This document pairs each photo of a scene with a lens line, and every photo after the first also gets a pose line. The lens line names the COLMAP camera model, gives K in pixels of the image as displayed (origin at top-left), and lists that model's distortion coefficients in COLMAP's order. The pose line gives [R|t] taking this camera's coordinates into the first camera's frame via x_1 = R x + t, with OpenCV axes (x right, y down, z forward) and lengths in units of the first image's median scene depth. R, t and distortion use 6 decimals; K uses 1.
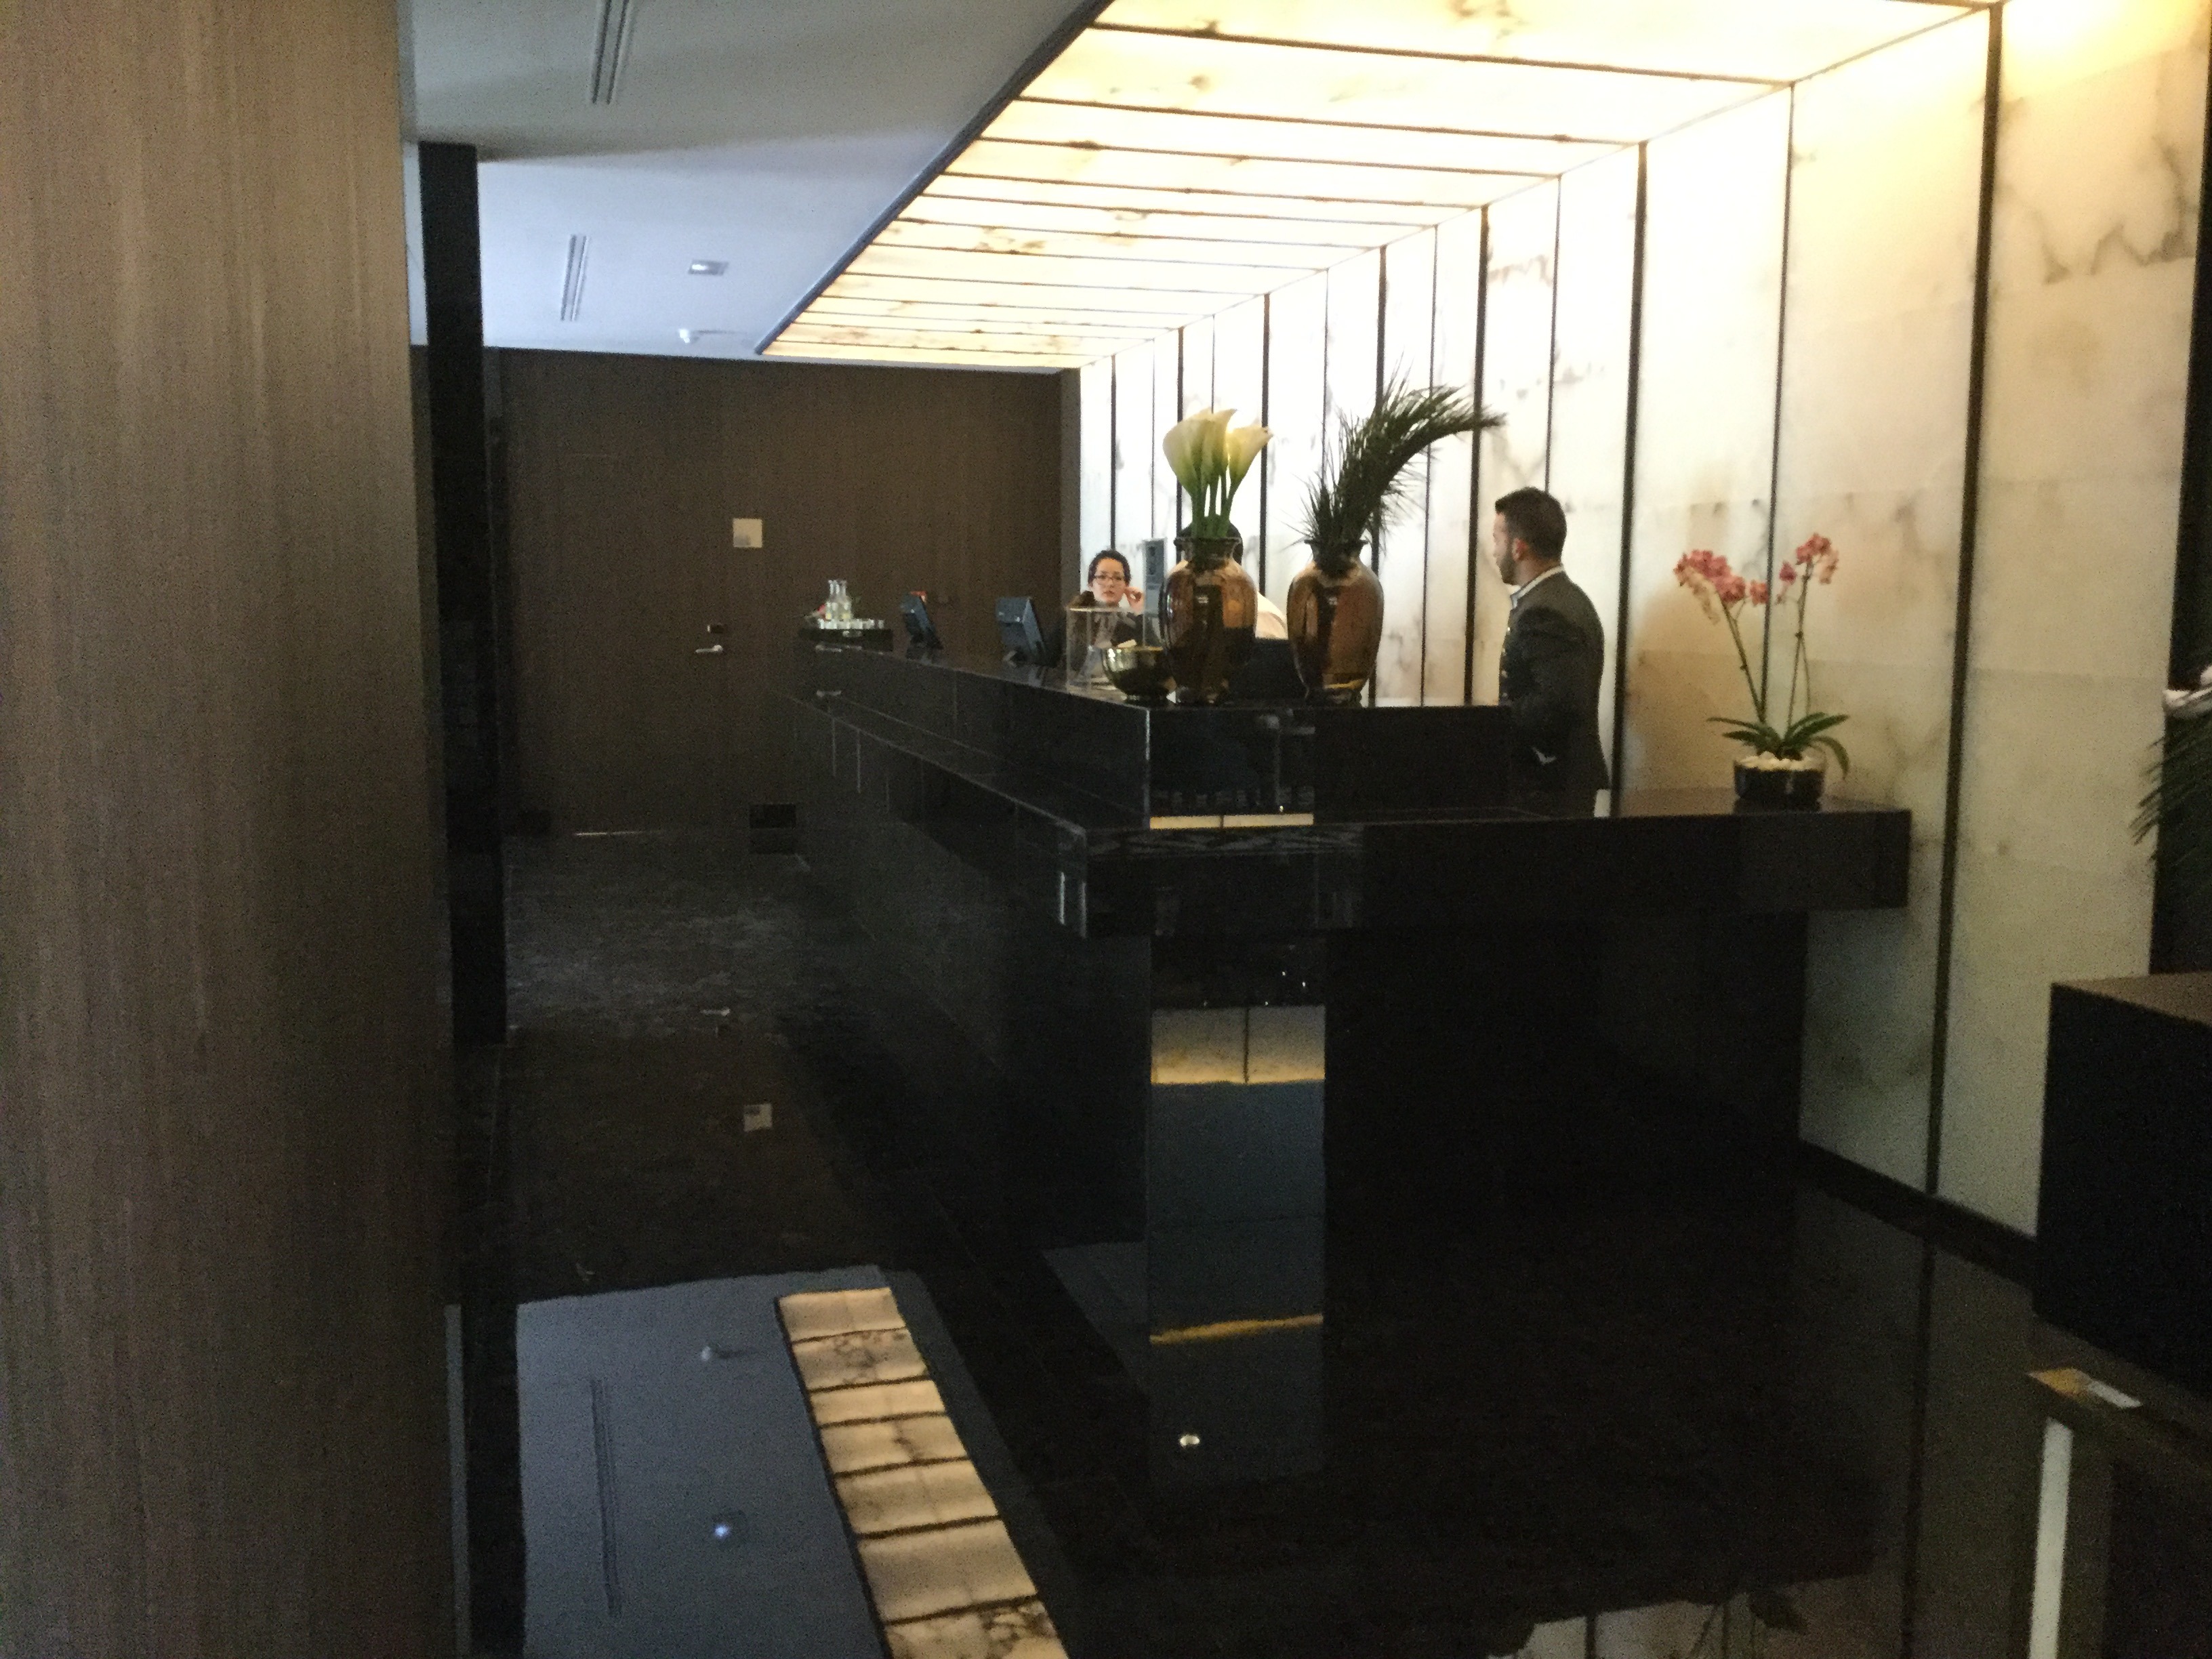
lens RADIAL K [[1997.3, 0, 1106.0], [0, 1997.3, 829.5], [0, 0, 1]] dist [0.108382, -0.195324]
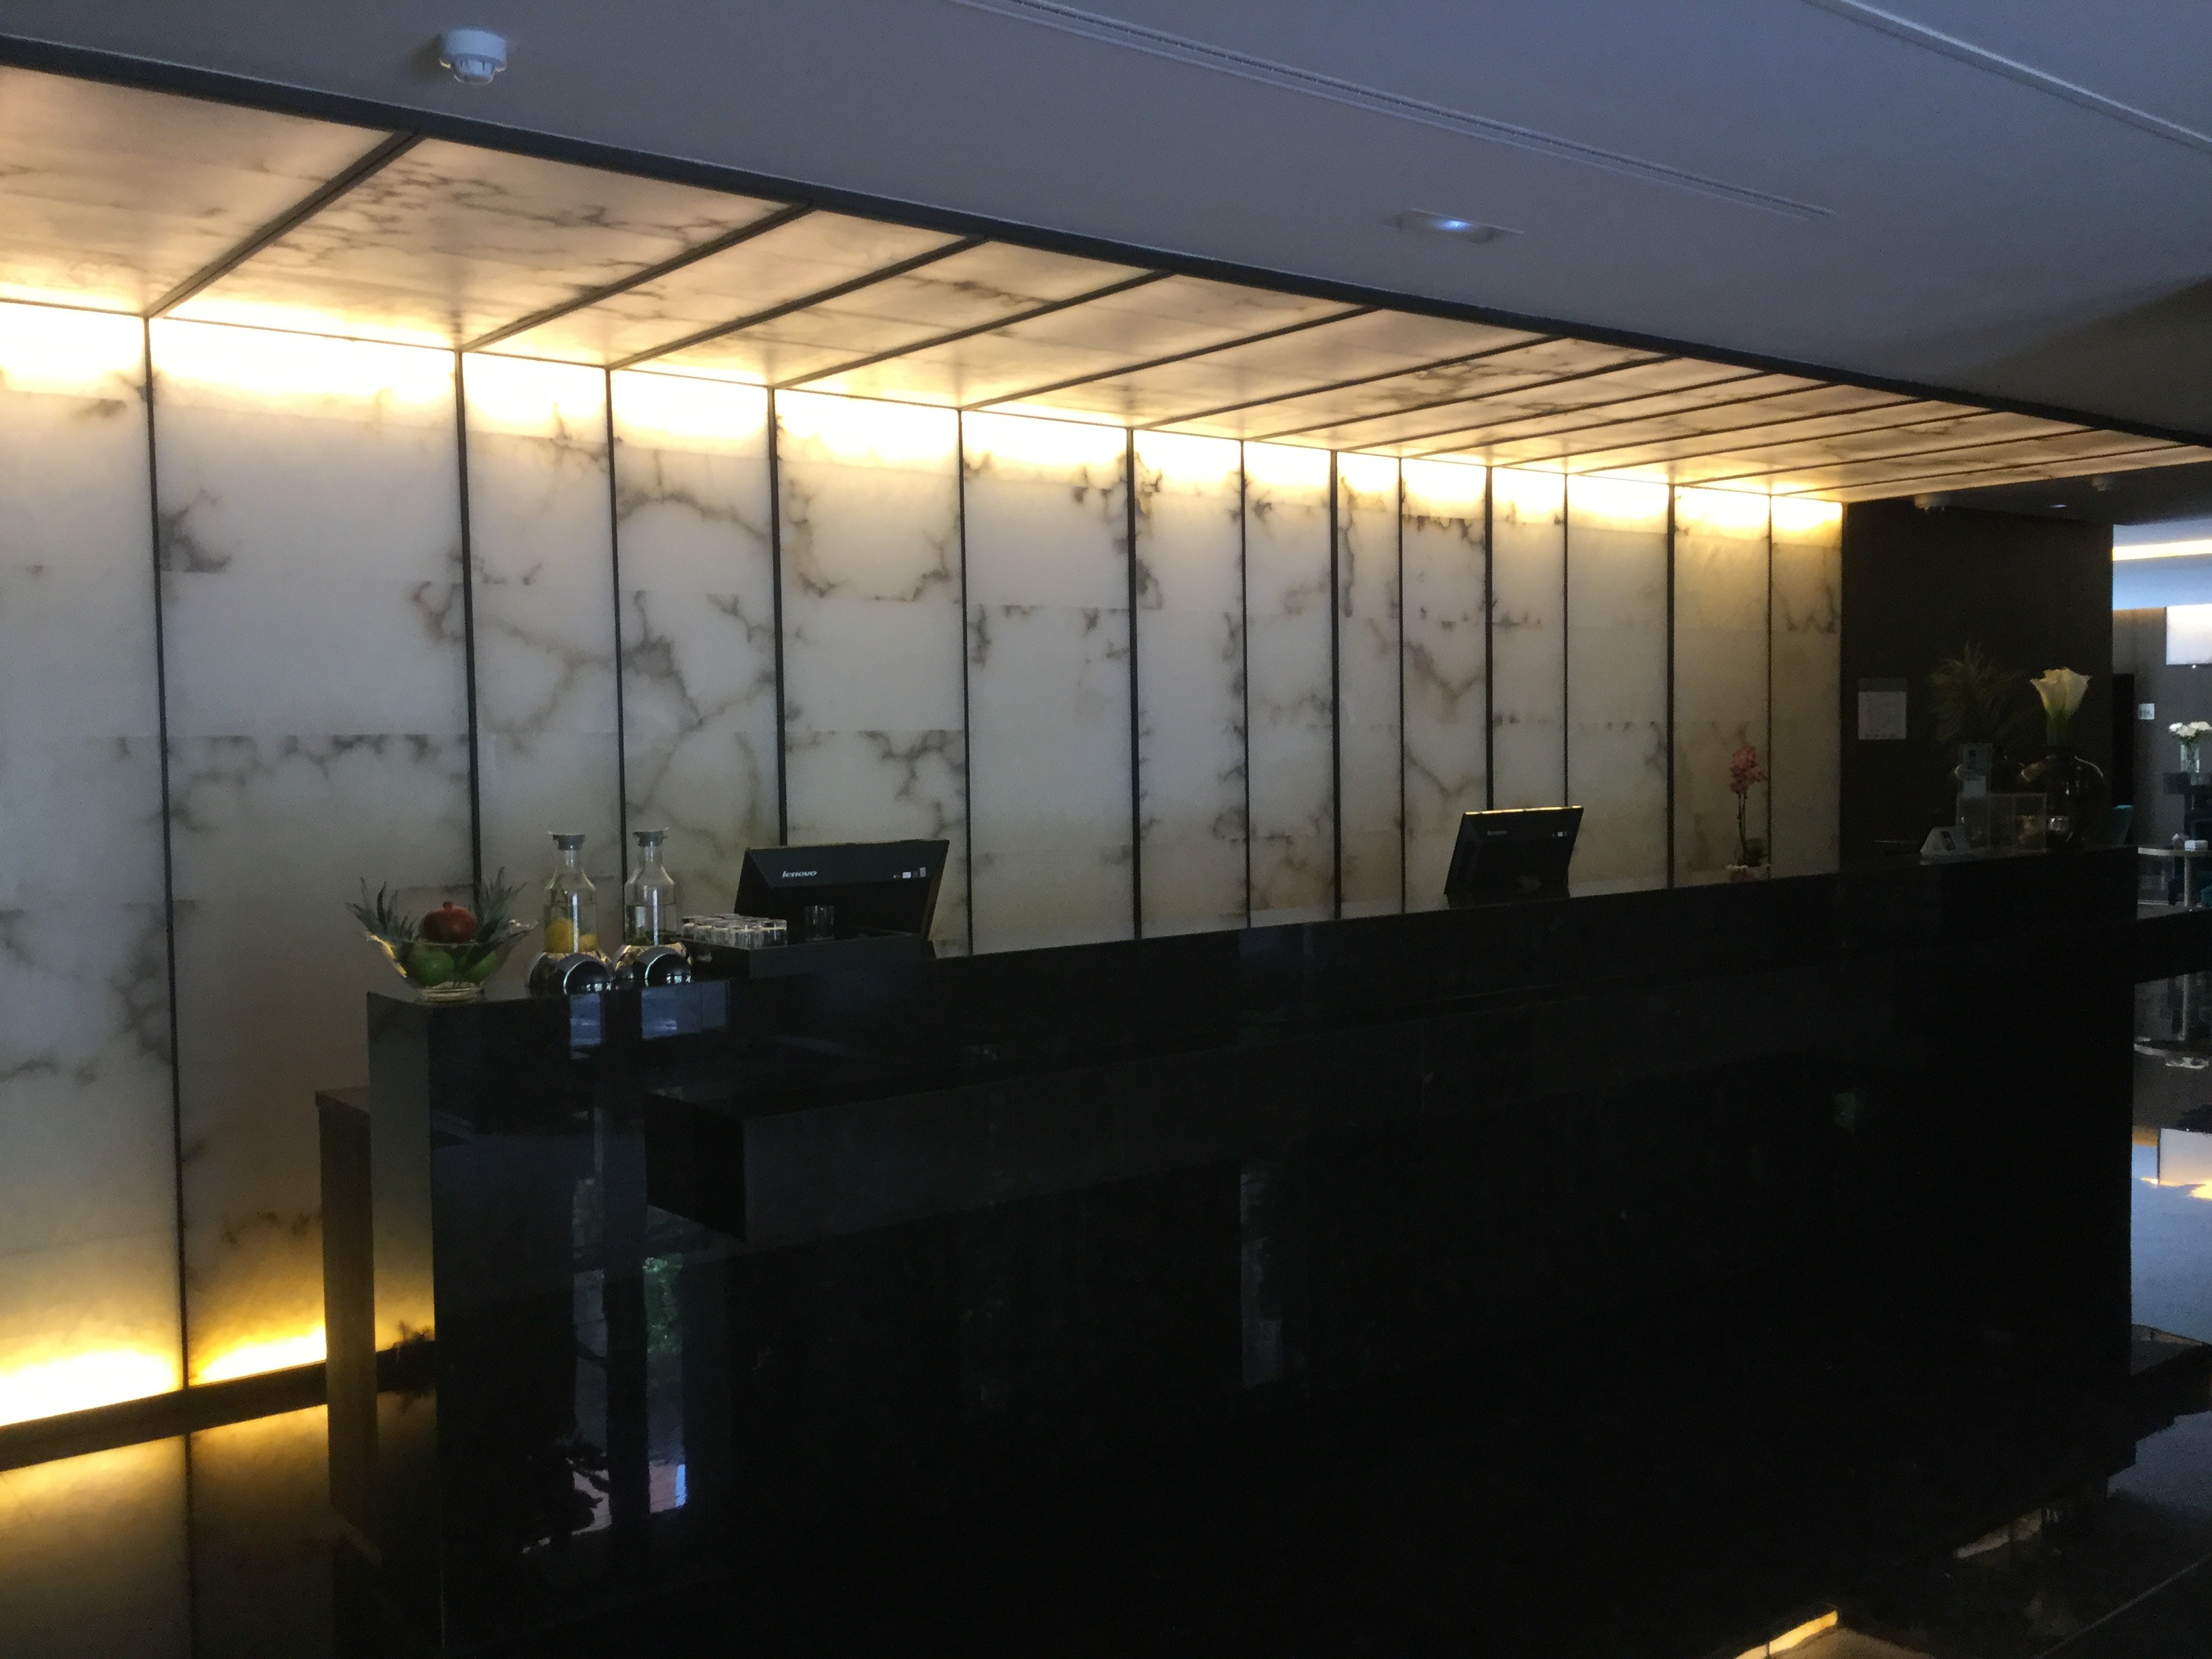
lens RADIAL K [[1997.3, 0, 1106.0], [0, 1997.3, 829.5], [0, 0, 1]] dist [0.108382, -0.195324]
pose [[-0.393240, -0.038561, 0.918627, -1.152452], [0.126587, 0.987335, 0.095634, -0.326281], [-0.910680, 0.153893, -0.383378, 2.309292]]
